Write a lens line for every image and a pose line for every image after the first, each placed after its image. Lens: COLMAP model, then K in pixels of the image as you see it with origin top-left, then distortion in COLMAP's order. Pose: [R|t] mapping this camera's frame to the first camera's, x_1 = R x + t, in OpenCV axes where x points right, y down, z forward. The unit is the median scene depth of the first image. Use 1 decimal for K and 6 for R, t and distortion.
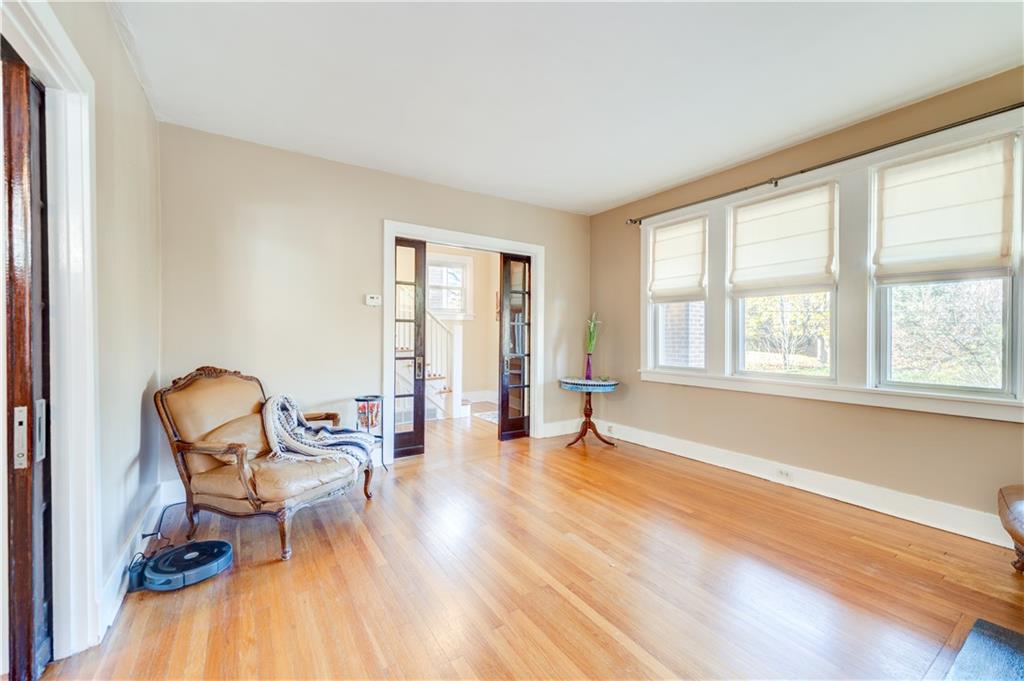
lens RADIAL K [[407.3, 0, 513.3], [0, 407.3, 337.8], [0, 0, 1]] dist [0.009834, -0.002132]
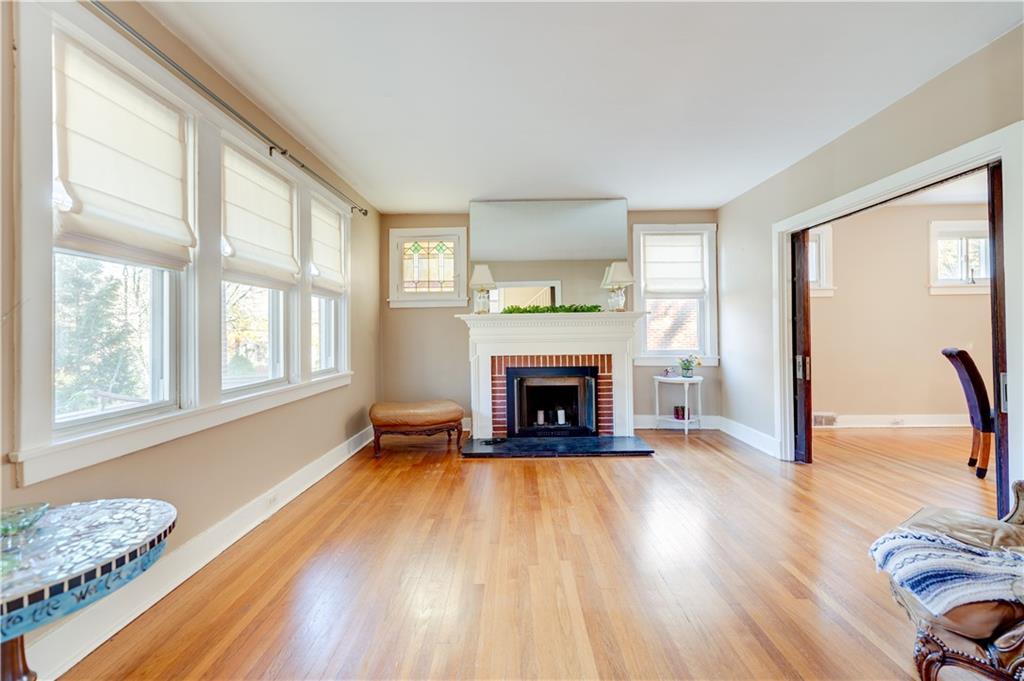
lens RADIAL K [[407.3, 0, 510.2], [0, 407.3, 326.0], [0, 0, 1]] dist [0.009834, -0.002132]
pose [[-0.827800, 0.019960, 0.560668, -0.178233], [0.017344, 0.999800, -0.009986, -0.007953], [-0.560755, 0.001458, -0.827980, 1.154608]]
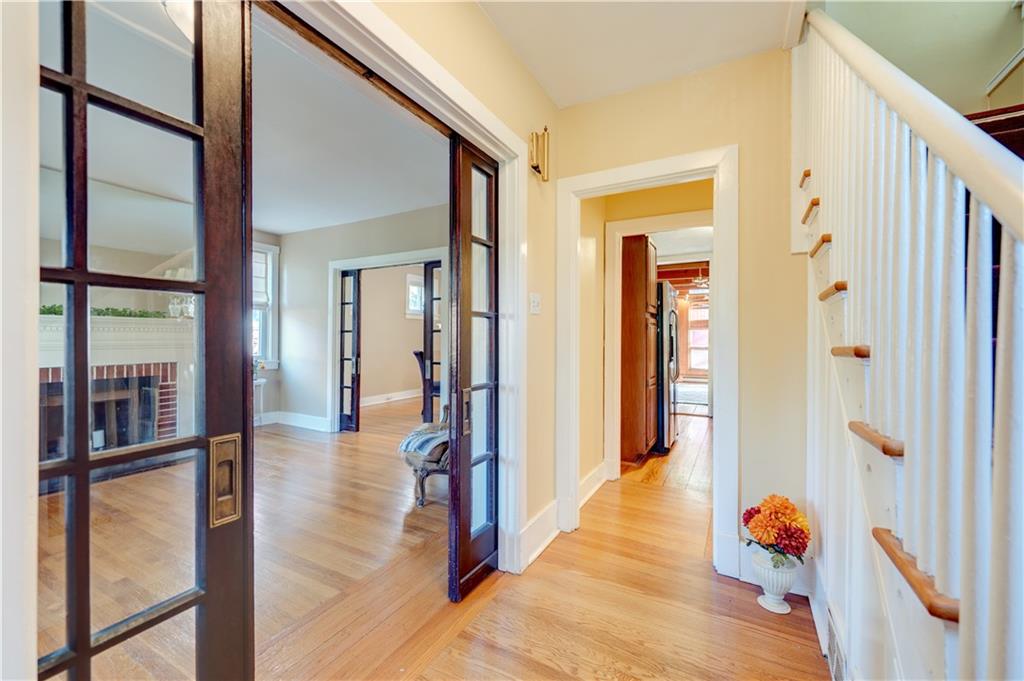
lens RADIAL K [[407.3, 0, 516.6], [0, 407.3, 338.6], [0, 0, 1]] dist [0.009834, -0.002132]
pose [[-0.879015, 0.001275, -0.476793, -0.056147], [-0.003560, 0.999951, 0.009237, -0.011977], [0.476781, 0.009817, -0.878967, 1.452468]]
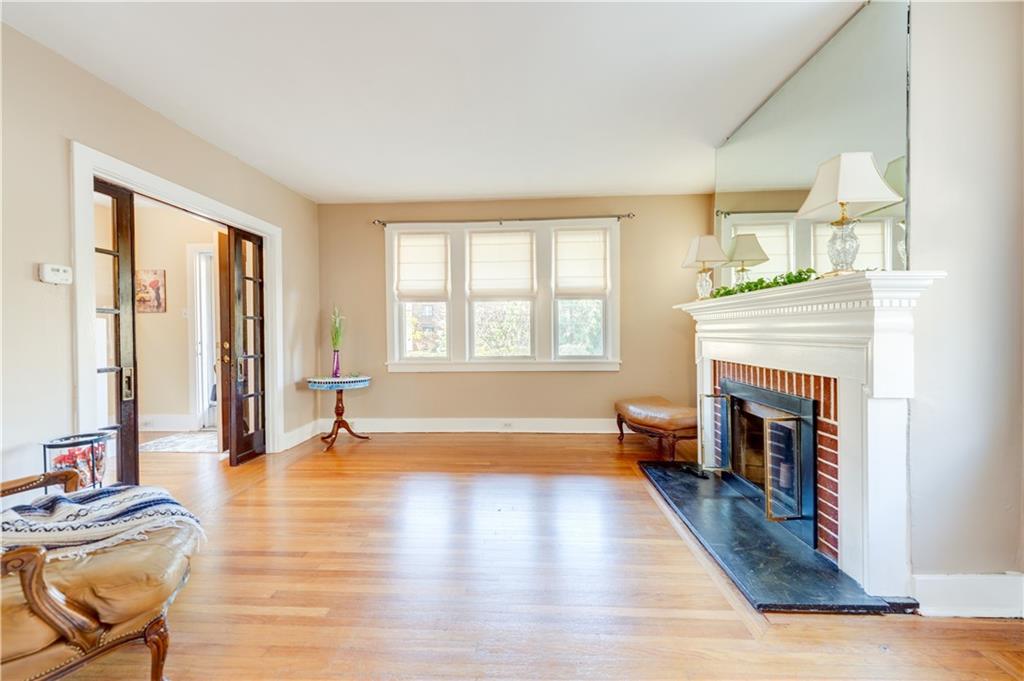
lens RADIAL K [[407.3, 0, 511.7], [0, 407.3, 336.0], [0, 0, 1]] dist [0.009834, -0.002132]
pose [[0.587118, -0.019536, 0.809265, -0.399333], [0.016002, 0.999794, 0.012526, -0.000287], [-0.809343, 0.005595, 0.587310, 0.115962]]
